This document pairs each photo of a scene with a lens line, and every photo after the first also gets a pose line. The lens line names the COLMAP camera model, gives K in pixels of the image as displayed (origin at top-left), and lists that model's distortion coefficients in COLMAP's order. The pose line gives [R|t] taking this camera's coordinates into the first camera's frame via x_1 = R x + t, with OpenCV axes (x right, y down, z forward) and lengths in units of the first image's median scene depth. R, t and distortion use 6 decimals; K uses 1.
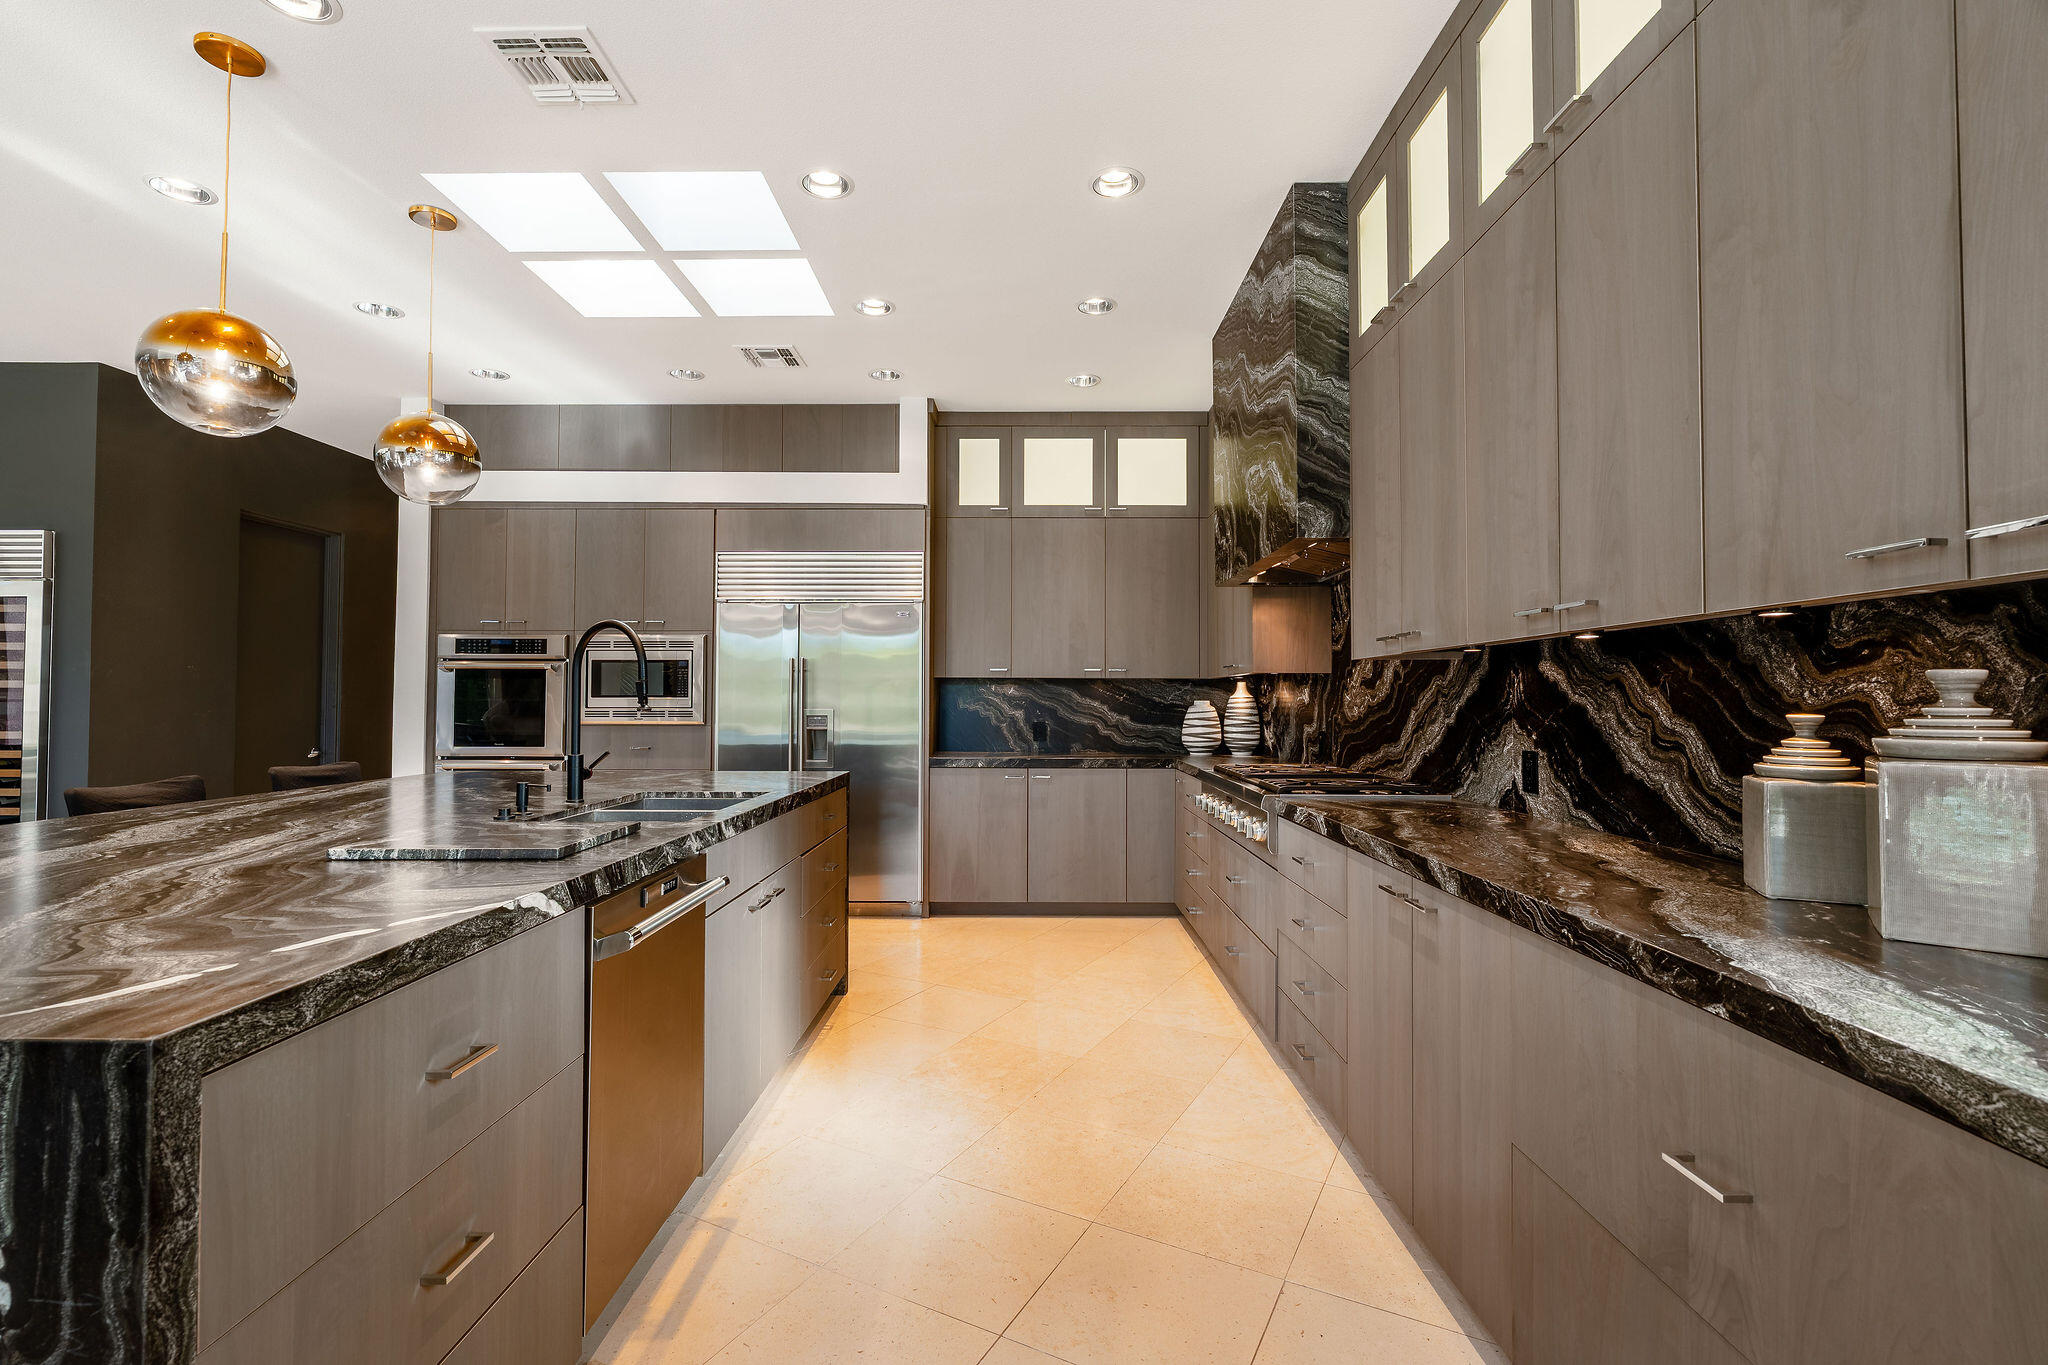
lens RADIAL K [[921.7, 0, 1020.3], [0, 921.7, 677.0], [0, 0, 1]] dist [-0.003940, 0.000033]
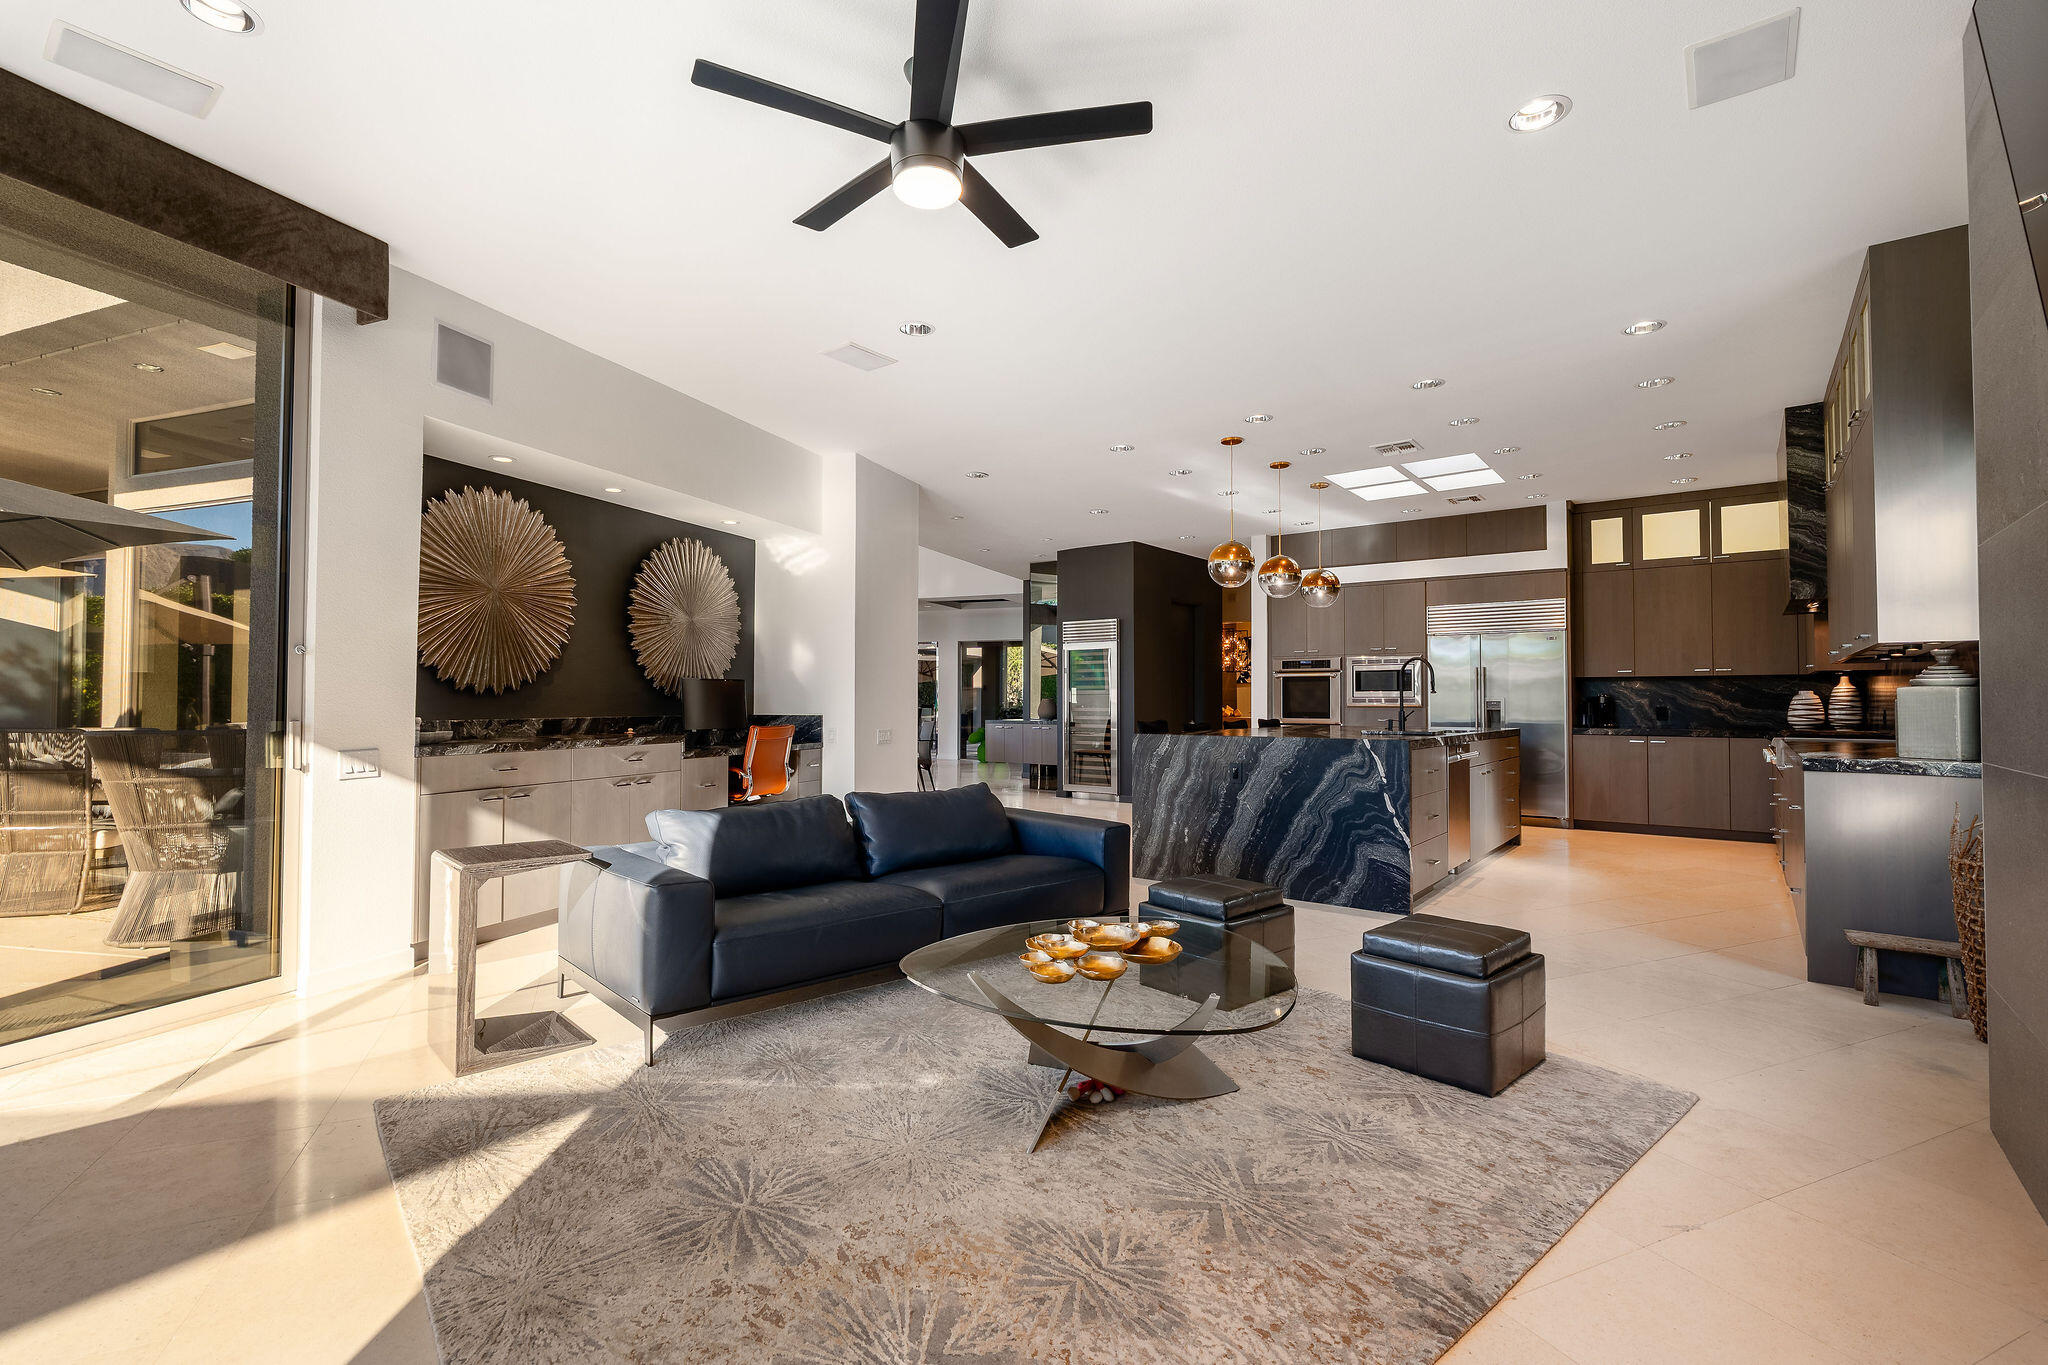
lens RADIAL K [[921.7, 0, 1020.3], [0, 921.7, 677.0], [0, 0, 1]] dist [-0.003940, 0.000033]
pose [[0.793387, -0.017741, -0.608458, 0.113019], [0.016219, 0.999836, -0.008005, -0.002612], [0.608501, -0.003517, 0.793545, -0.833883]]
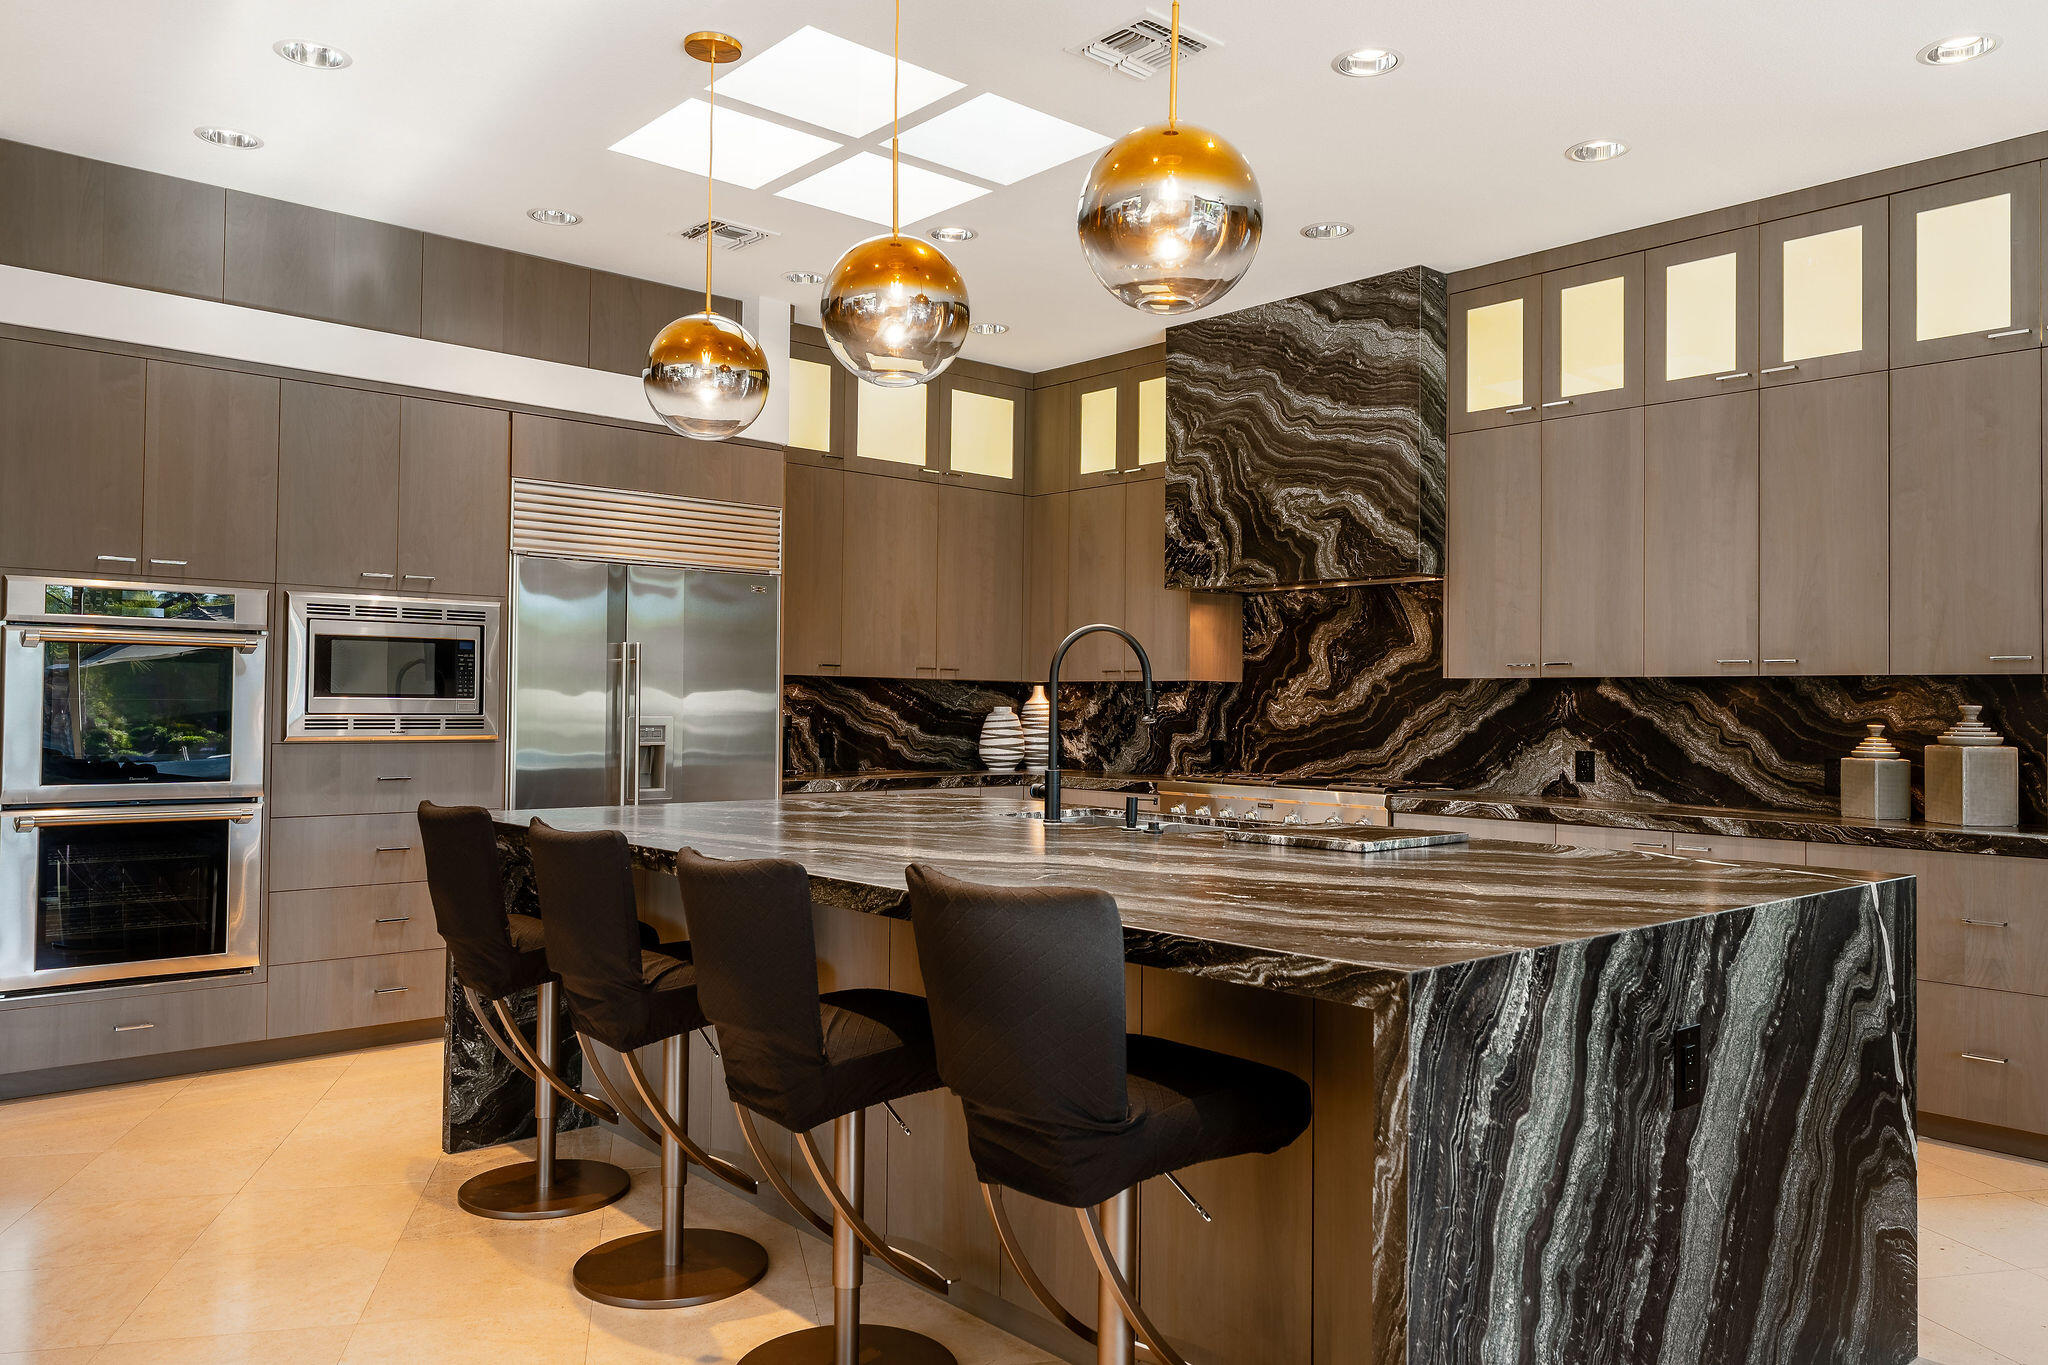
lens RADIAL K [[1469.5, 0, 1024.8], [0, 1469.5, 672.8], [0, 0, 1]] dist [-0.001108, -0.000674]
pose [[0.739496, 0.021403, 0.672821, -0.769151], [-0.027317, 0.999625, -0.001775, -0.004412], [-0.672607, -0.017067, 0.739803, -0.023529]]
